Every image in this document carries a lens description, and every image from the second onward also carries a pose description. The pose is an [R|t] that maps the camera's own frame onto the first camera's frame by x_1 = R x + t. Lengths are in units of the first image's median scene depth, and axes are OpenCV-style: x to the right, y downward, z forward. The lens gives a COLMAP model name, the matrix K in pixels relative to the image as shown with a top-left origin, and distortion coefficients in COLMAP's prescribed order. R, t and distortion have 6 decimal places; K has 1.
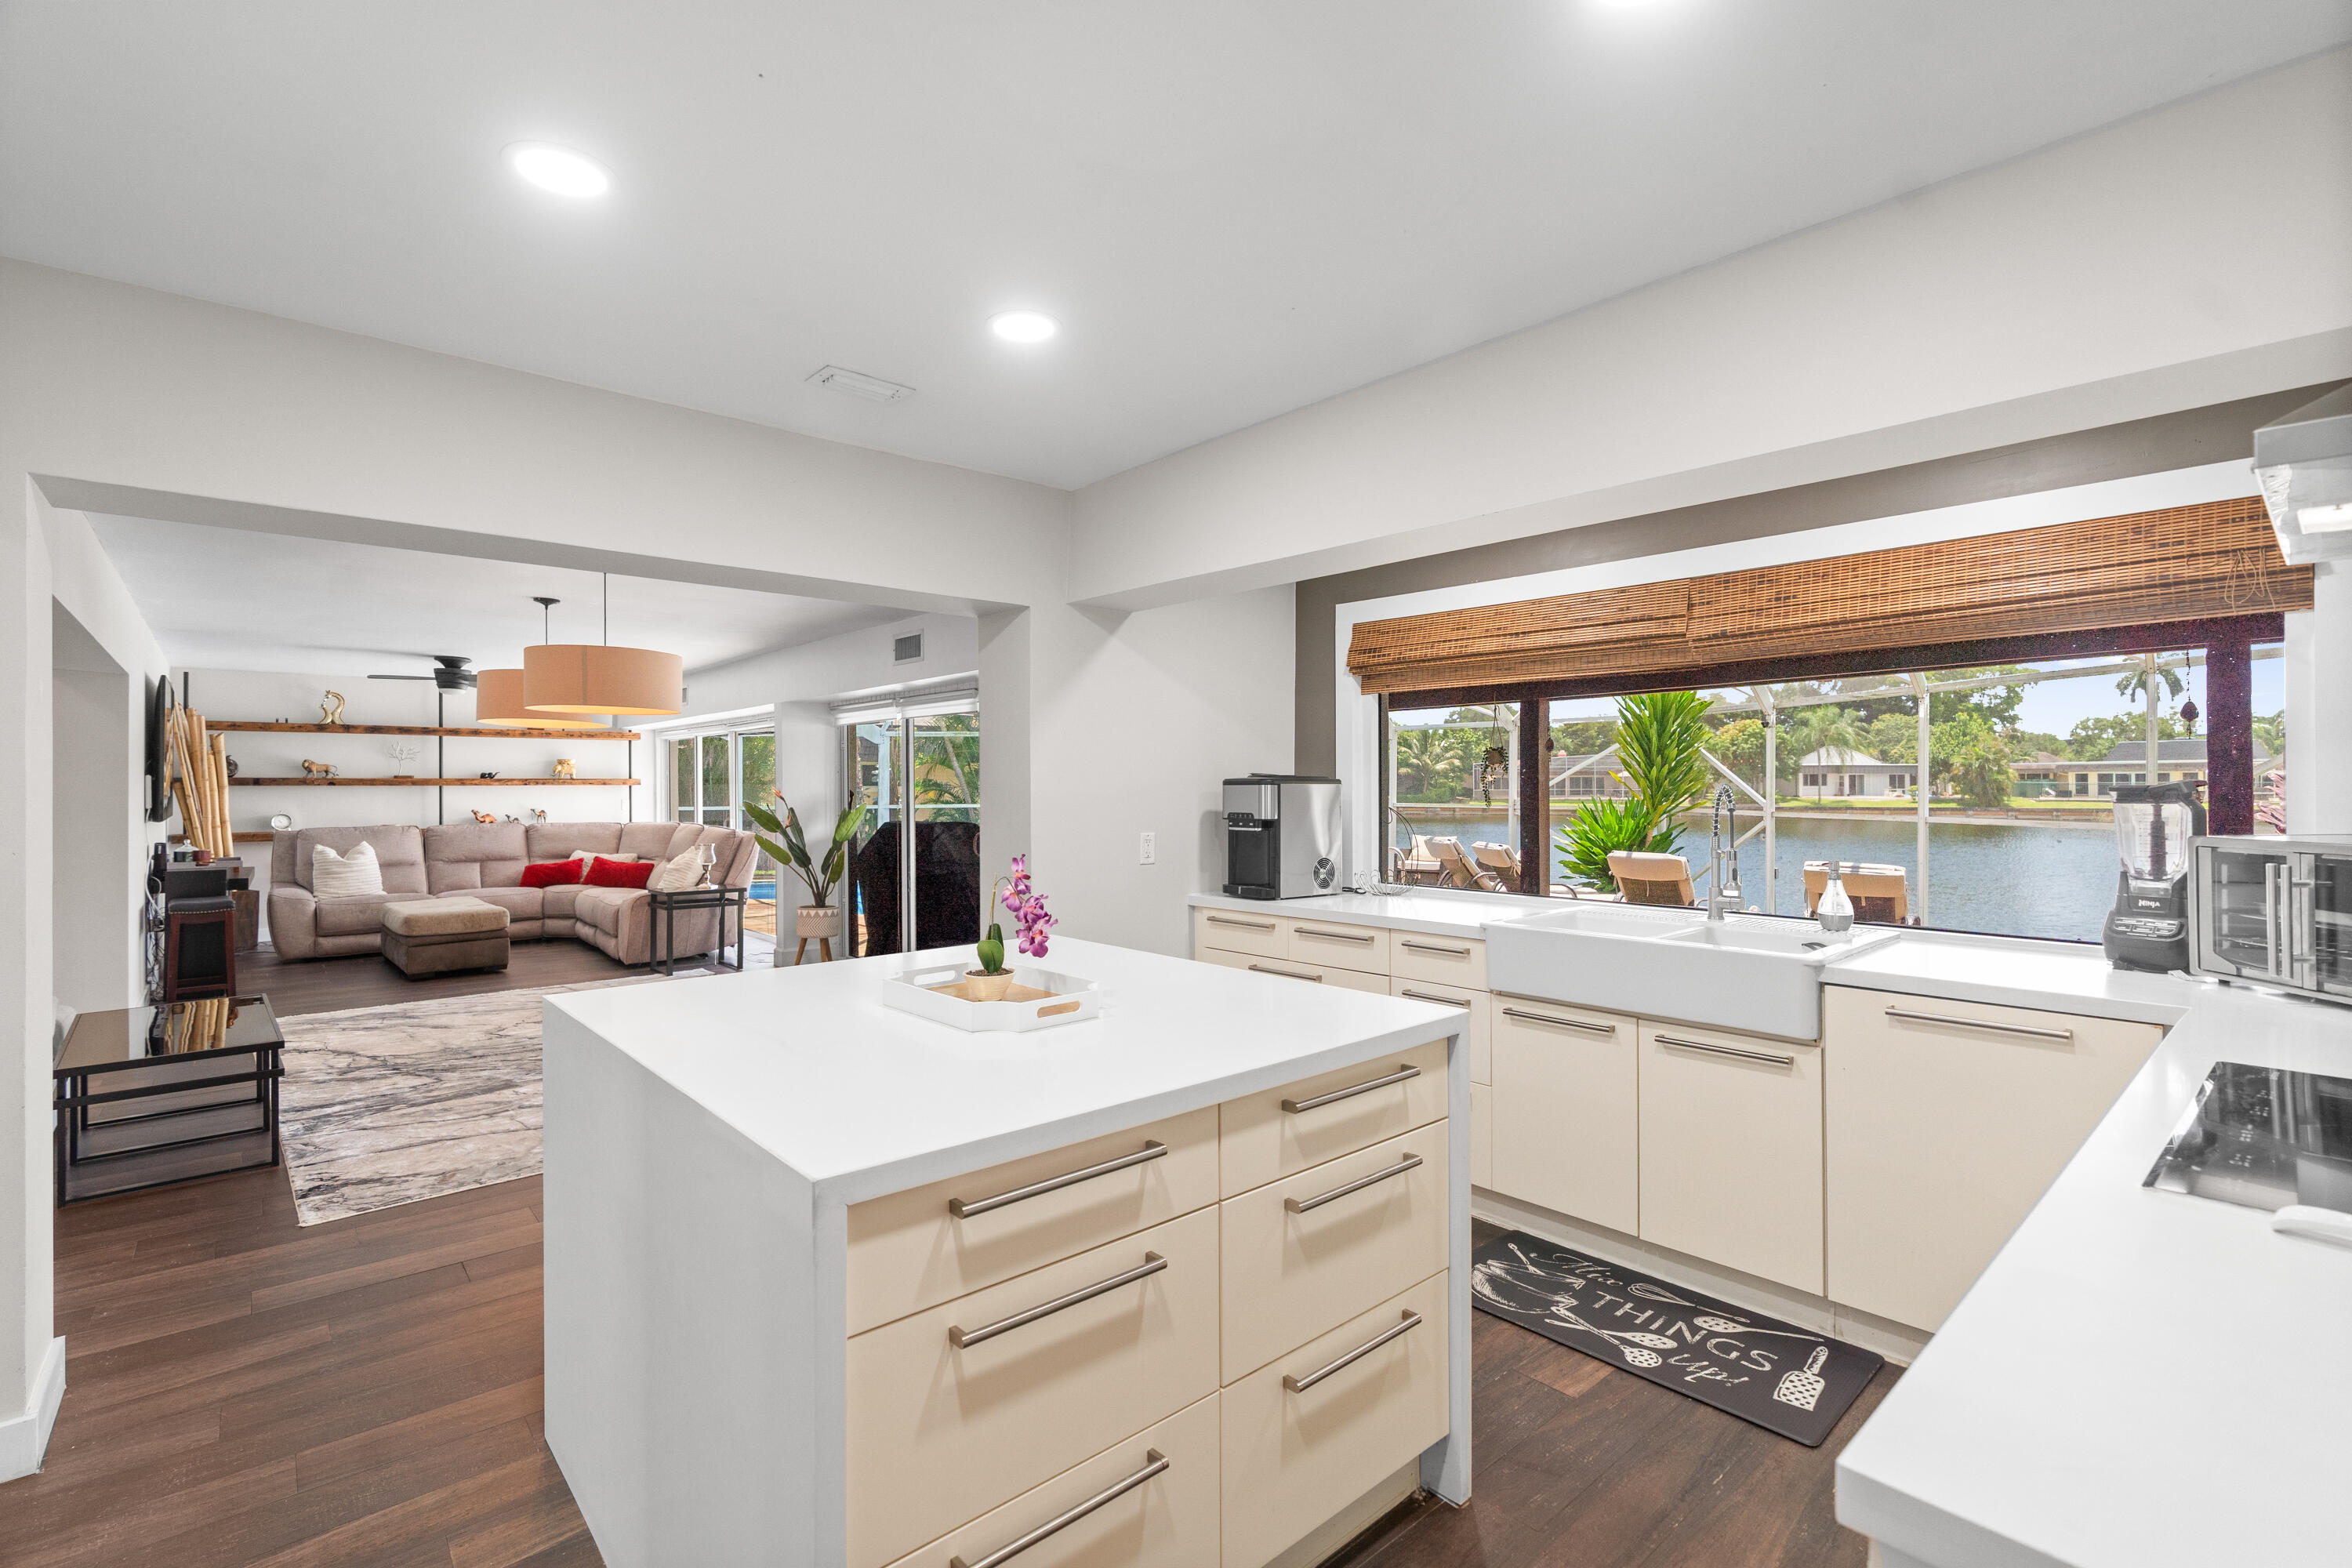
lens RADIAL K [[1057.3, 0, 1176.0], [0, 1057.3, 784.0], [0, 0, 1]] dist [-0.006310, 0.000793]
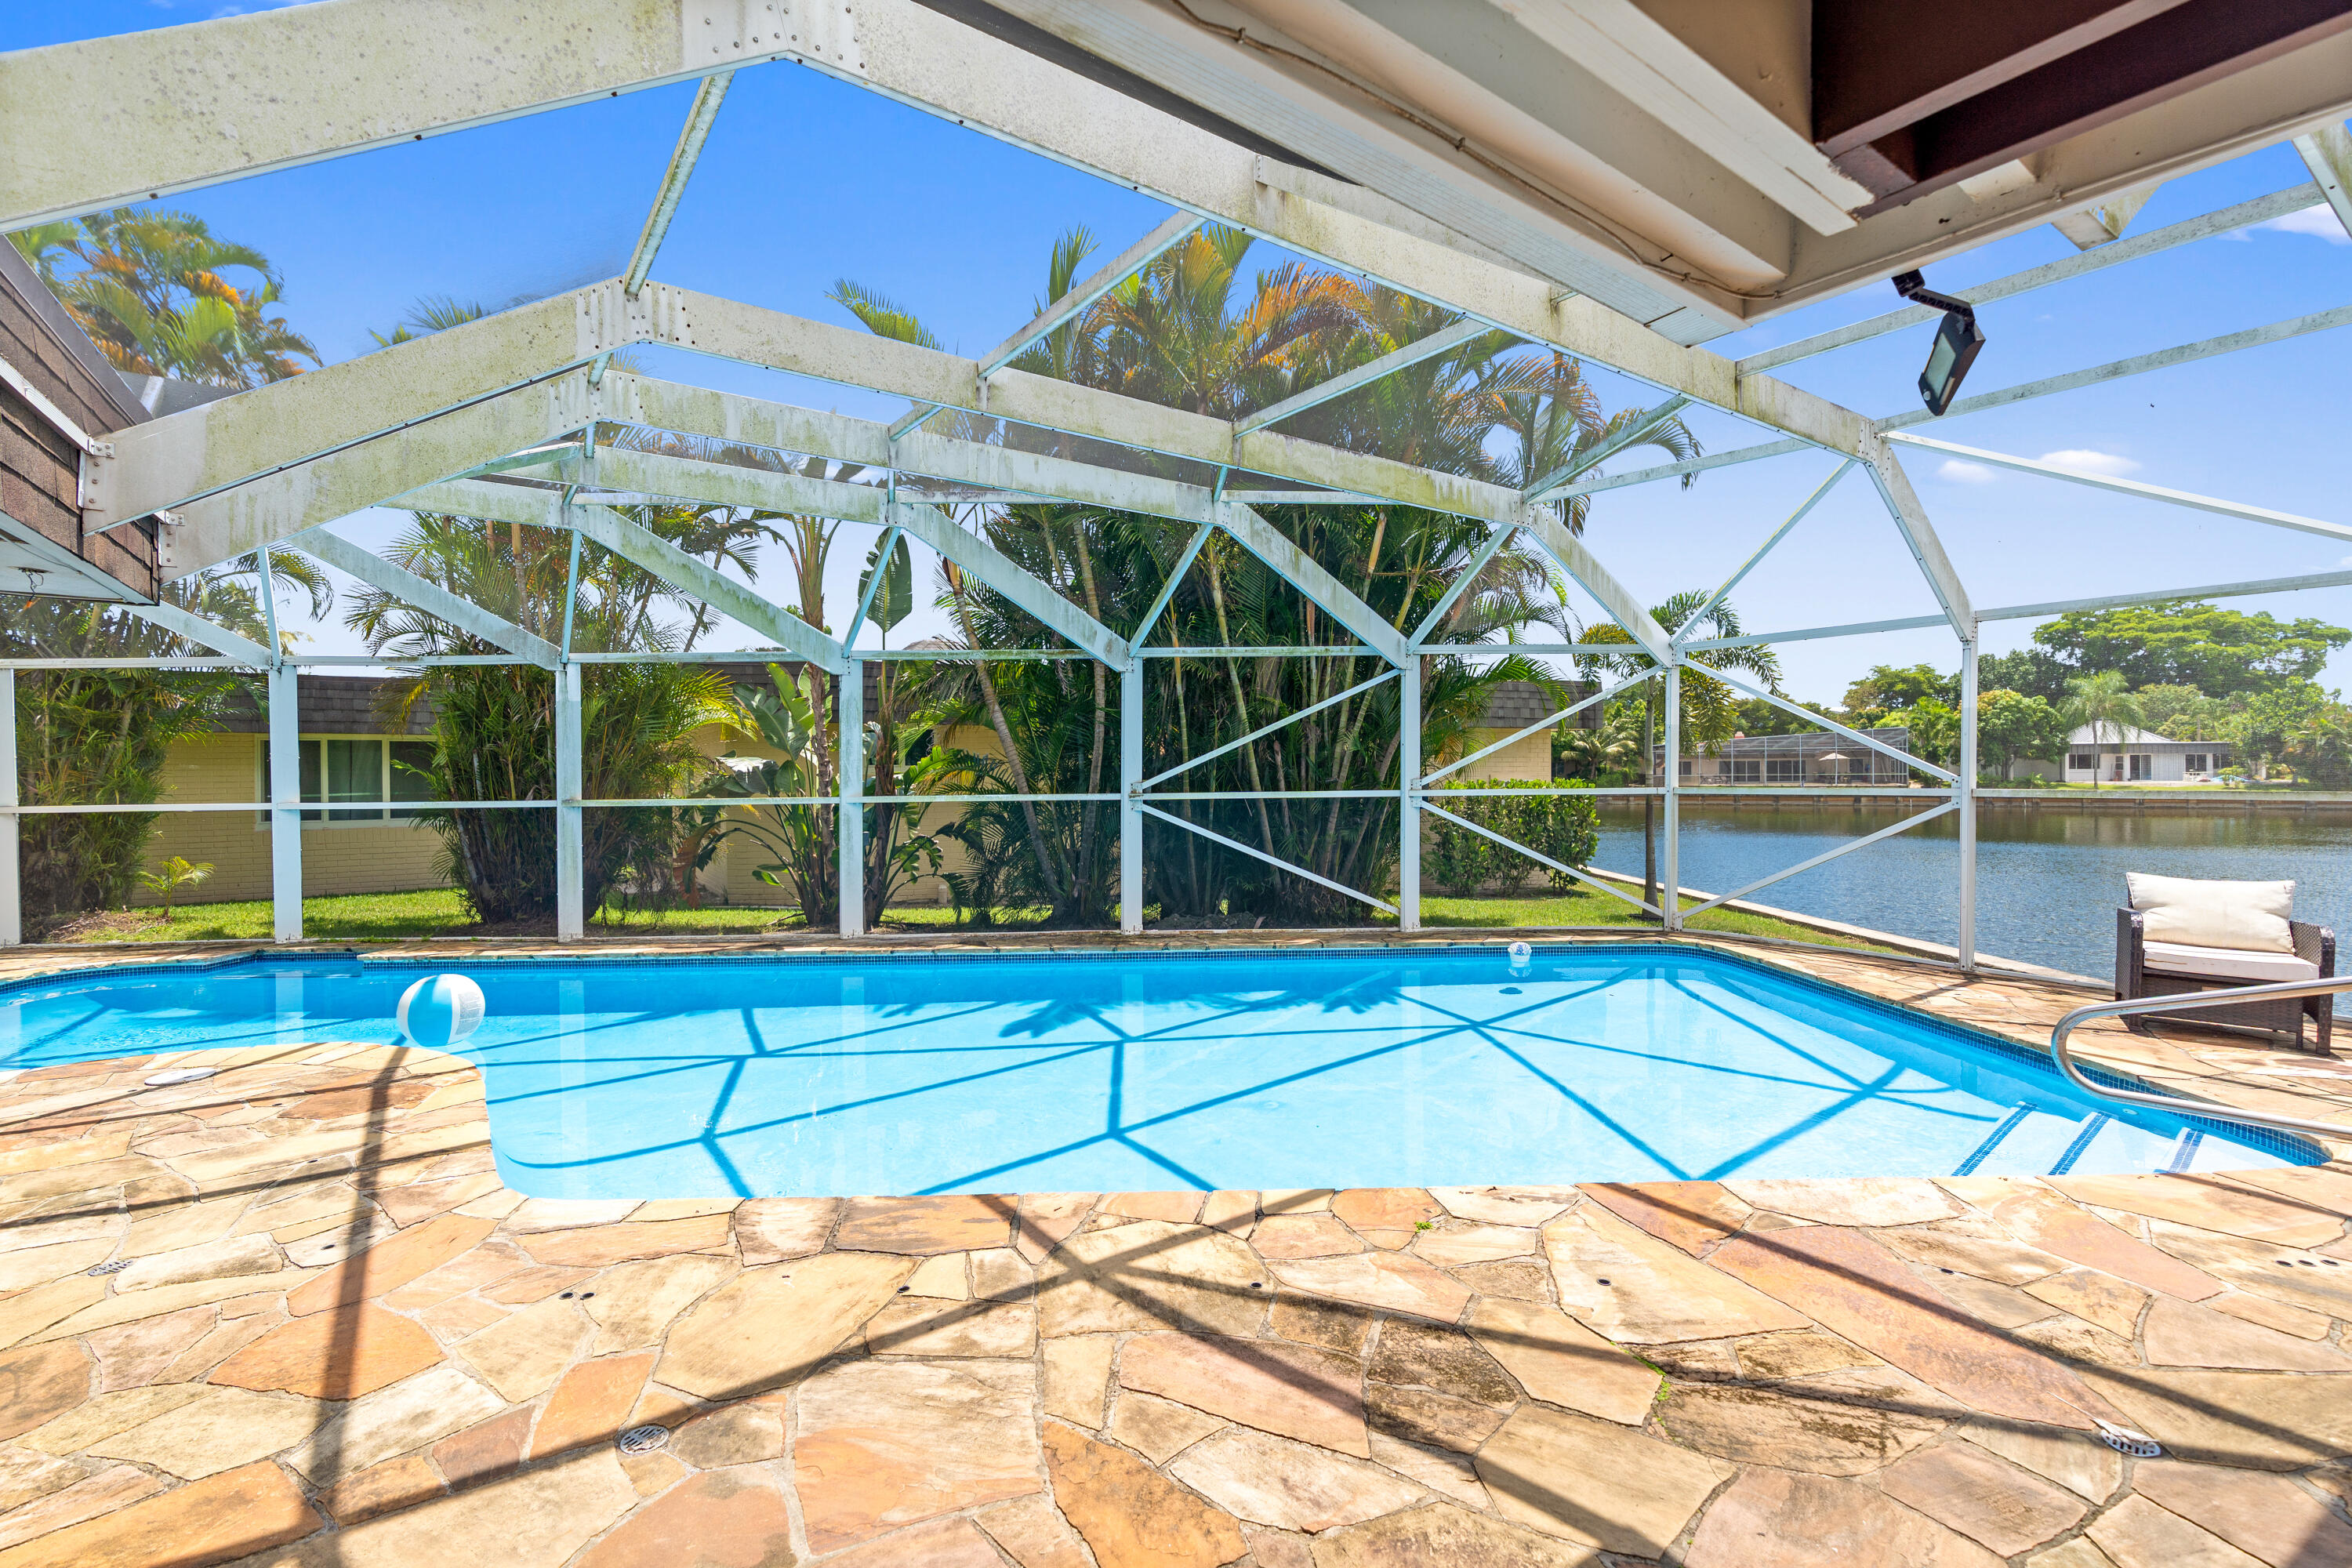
lens RADIAL K [[1057.3, 0, 1176.0], [0, 1057.3, 784.0], [0, 0, 1]] dist [-0.006310, 0.000793]
pose [[0.994093, -0.004105, -0.108450, -0.122133], [0.005182, 0.999940, 0.009652, 0.017663], [0.108403, -0.010157, 0.994055, 0.943246]]
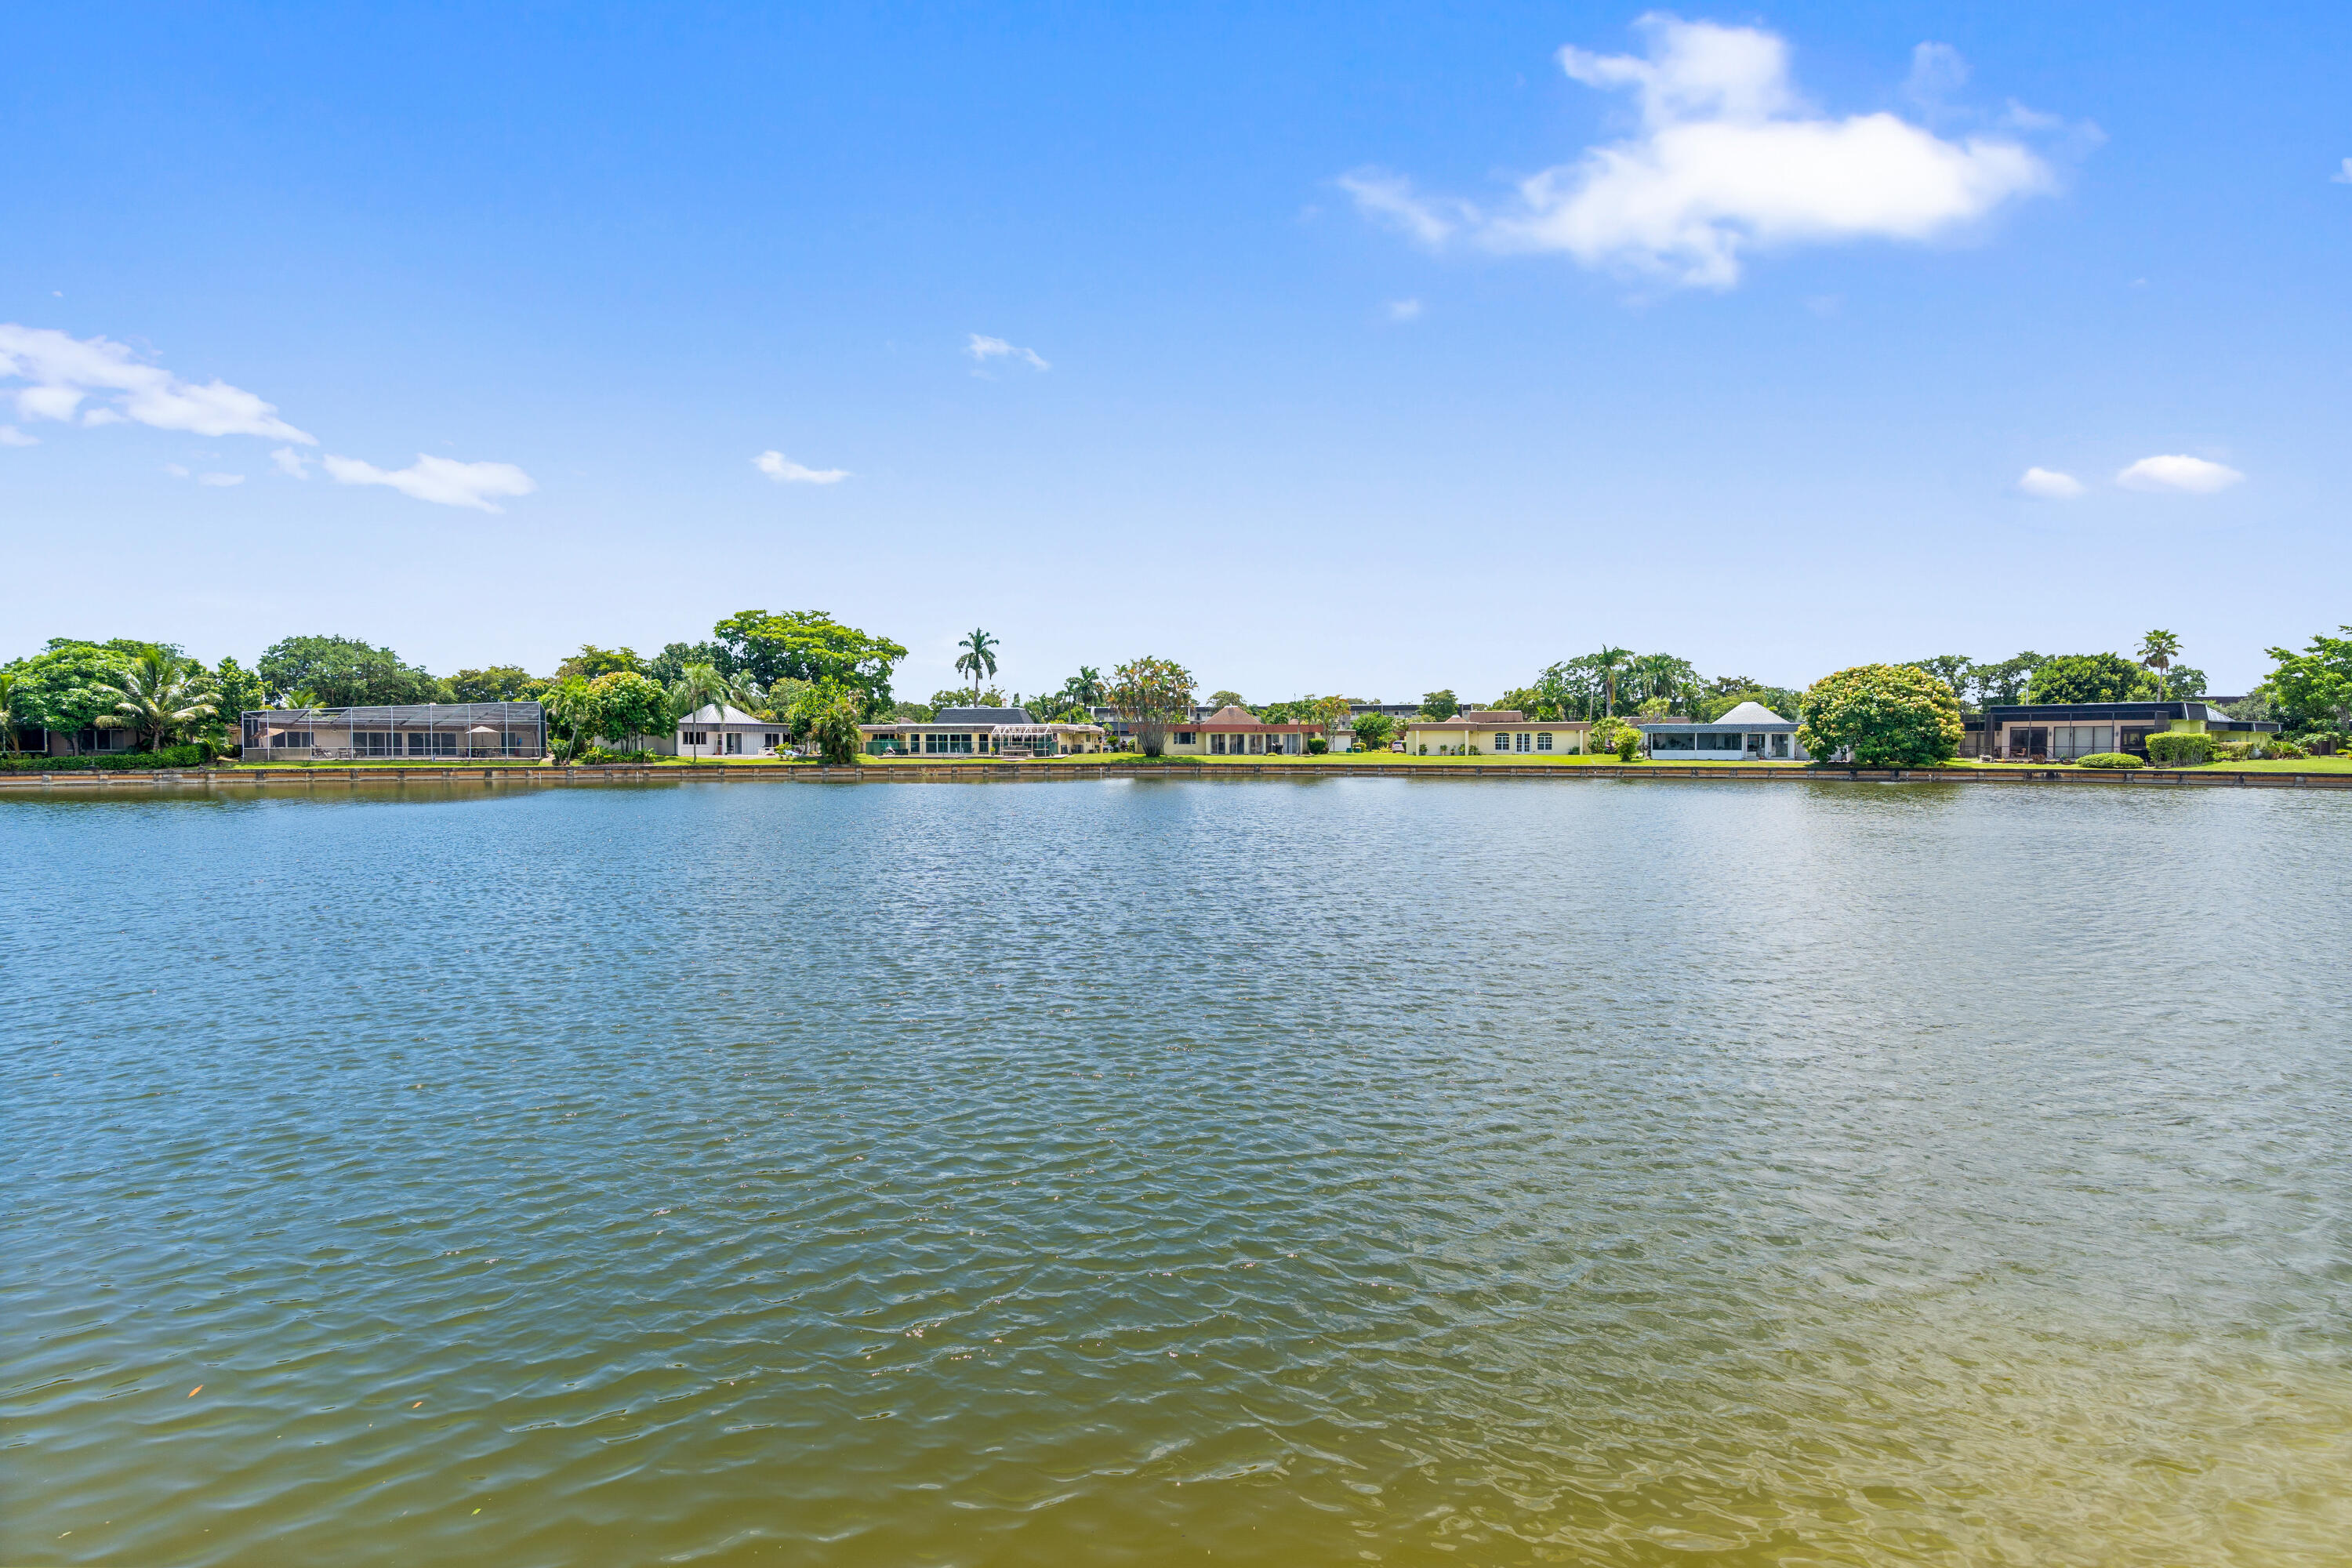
lens RADIAL K [[1057.3, 0, 1176.0], [0, 1057.3, 784.0], [0, 0, 1]] dist [-0.006310, 0.000793]
pose [[0.619443, -0.024191, 0.784669, 1.107791], [-0.002136, 0.999469, 0.032500, 0.051636], [-0.785039, -0.021808, 0.619063, 0.517367]]
